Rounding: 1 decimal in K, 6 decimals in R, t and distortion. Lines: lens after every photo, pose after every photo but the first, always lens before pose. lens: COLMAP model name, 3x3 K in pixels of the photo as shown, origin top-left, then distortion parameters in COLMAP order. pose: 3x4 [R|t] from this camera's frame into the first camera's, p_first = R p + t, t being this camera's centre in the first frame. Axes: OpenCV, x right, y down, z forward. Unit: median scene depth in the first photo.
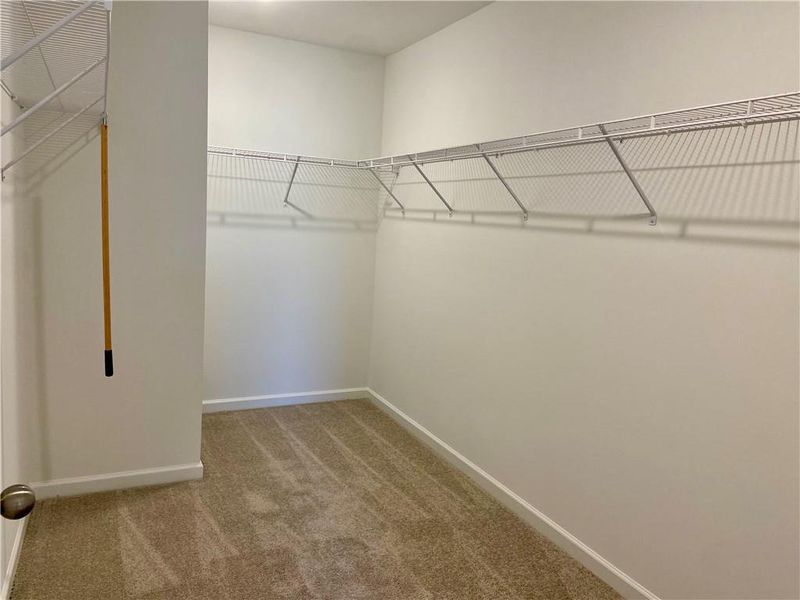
lens RADIAL K [[611.0, 0, 400.0], [0, 611.0, 300.0], [0, 0, 1]] dist [0.063764, -0.001528]
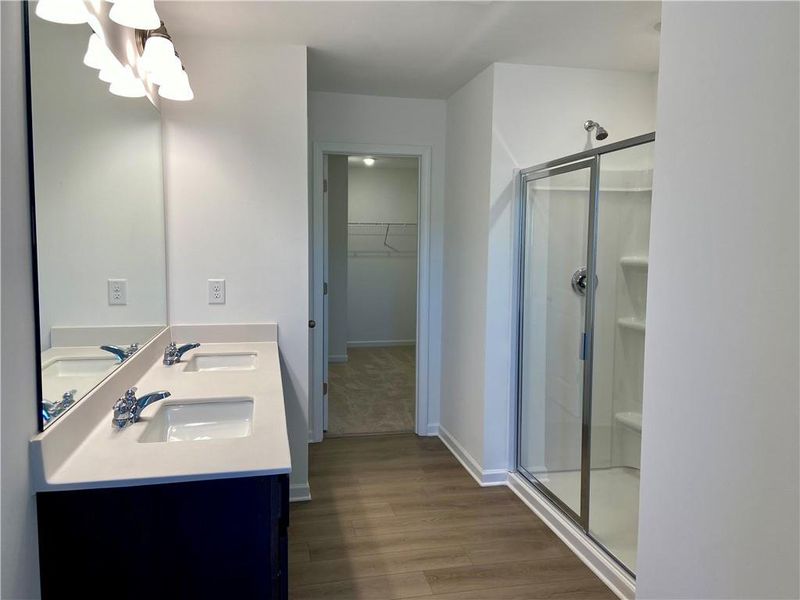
lens RADIAL K [[611.0, 0, 400.0], [0, 611.0, 300.0], [0, 0, 1]] dist [0.063764, -0.001528]
pose [[0.975929, -0.025780, -0.216559, 0.304413], [0.014686, 0.998503, -0.052684, 0.134570], [0.217594, 0.048236, 0.974847, -0.977052]]
